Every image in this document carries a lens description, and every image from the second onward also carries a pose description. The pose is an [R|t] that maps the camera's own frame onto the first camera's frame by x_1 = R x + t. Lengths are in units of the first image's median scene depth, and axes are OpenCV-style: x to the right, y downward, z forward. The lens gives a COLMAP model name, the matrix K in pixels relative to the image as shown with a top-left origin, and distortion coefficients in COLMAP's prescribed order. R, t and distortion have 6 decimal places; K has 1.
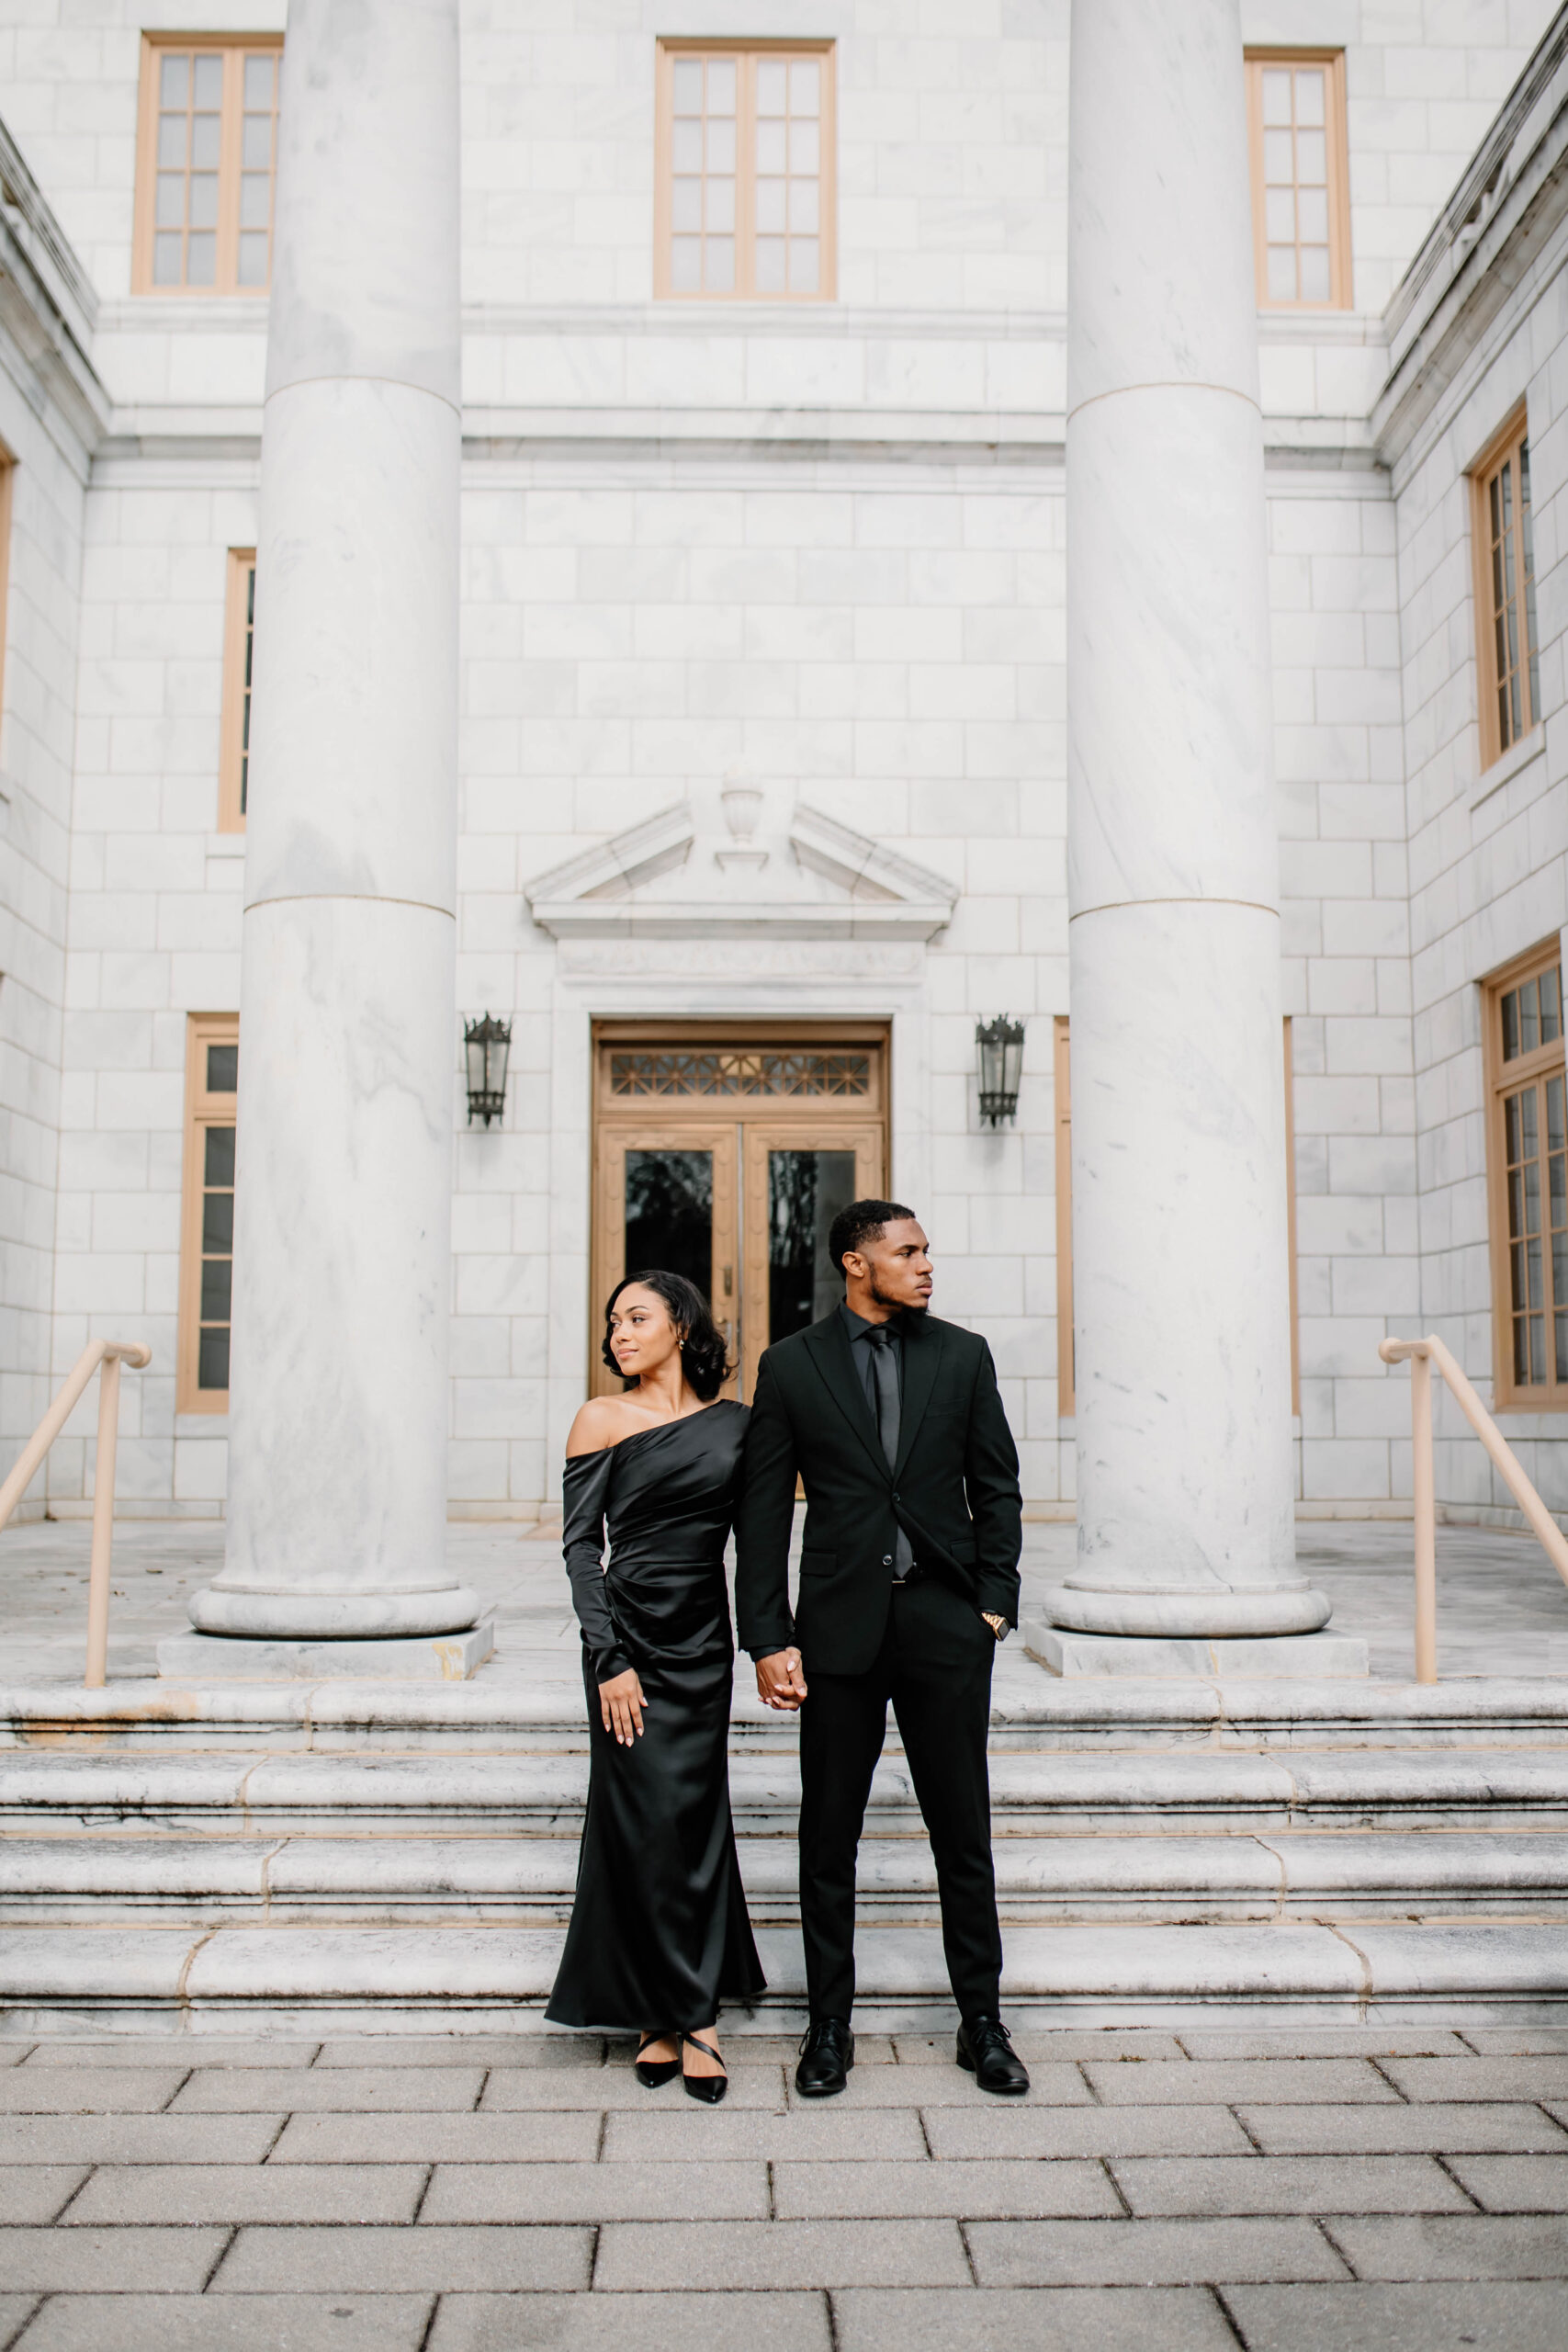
lens RADIAL K [[2407.1, 0, 780.4], [0, 2407.1, 1141.8], [0, 0, 1]] dist [-0.050617, 0.013621]
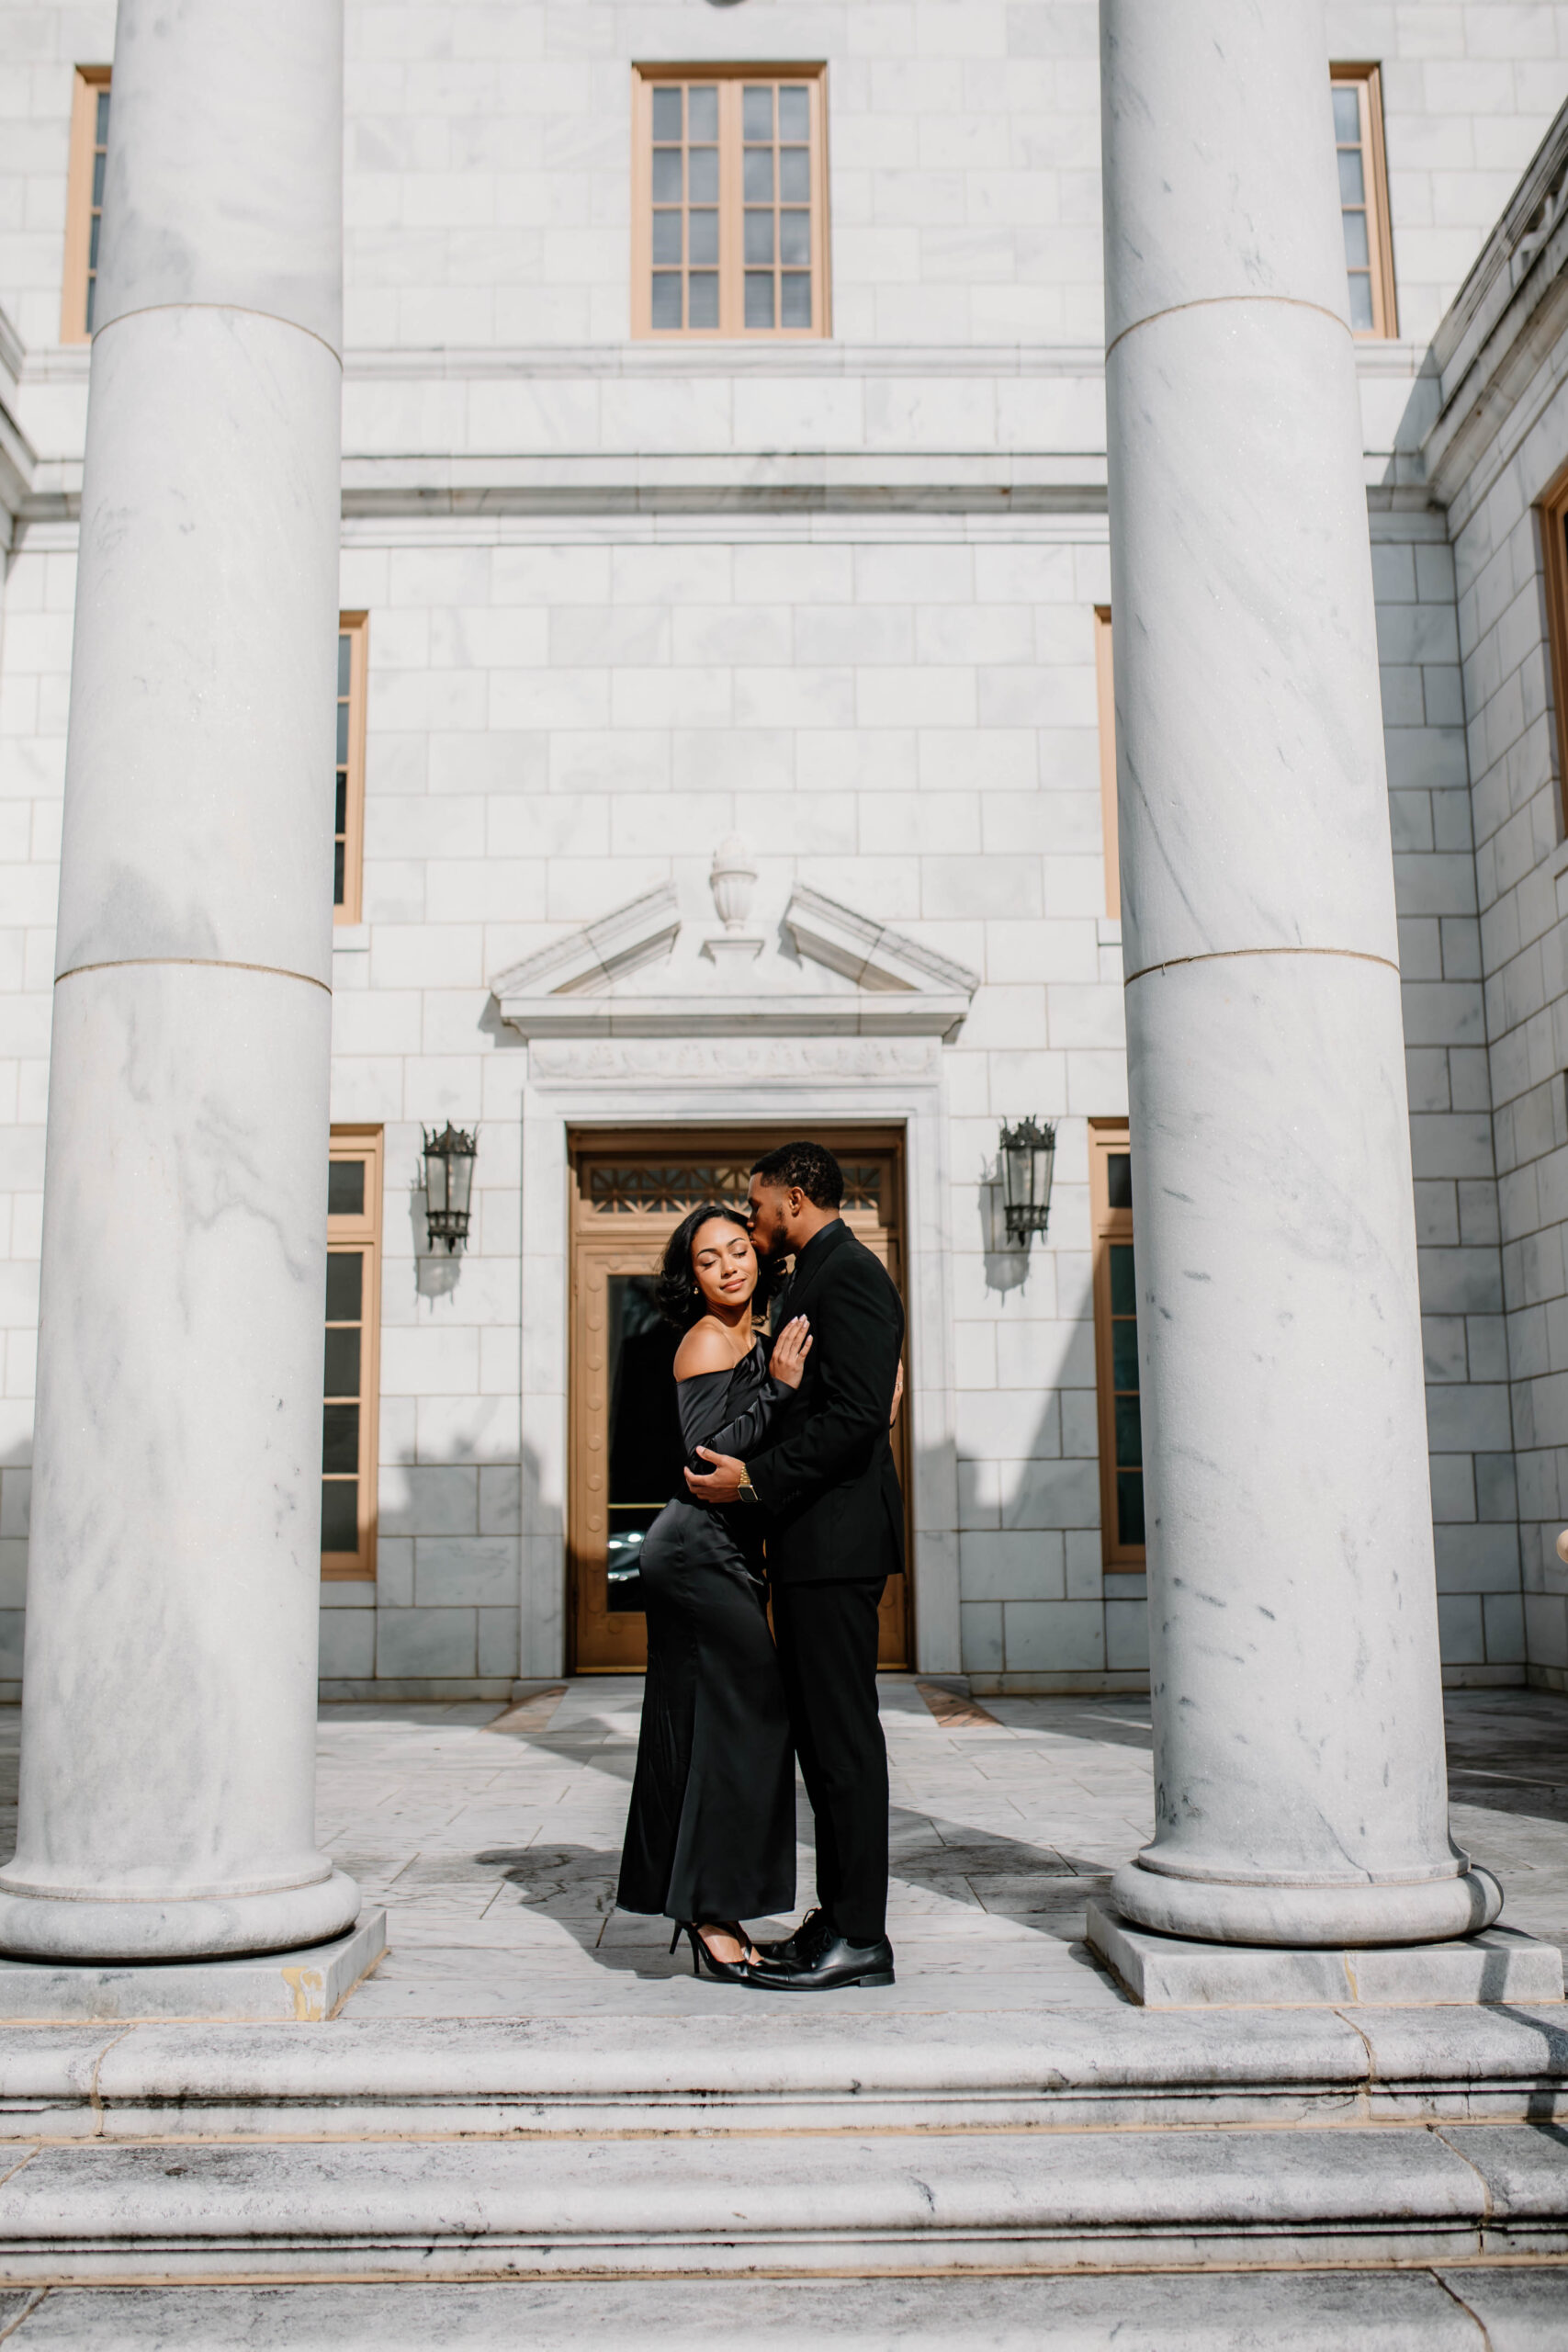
lens RADIAL K [[2439.6, 0, 758.4], [0, 2439.6, 1081.8], [0, 0, 1]] dist [-0.055076, 0.048461]
pose [[0.999782, -0.013762, -0.015671, 0.006787], [0.012604, 0.997345, -0.071725, -0.002713], [0.016616, 0.071511, 0.997301, 0.104885]]
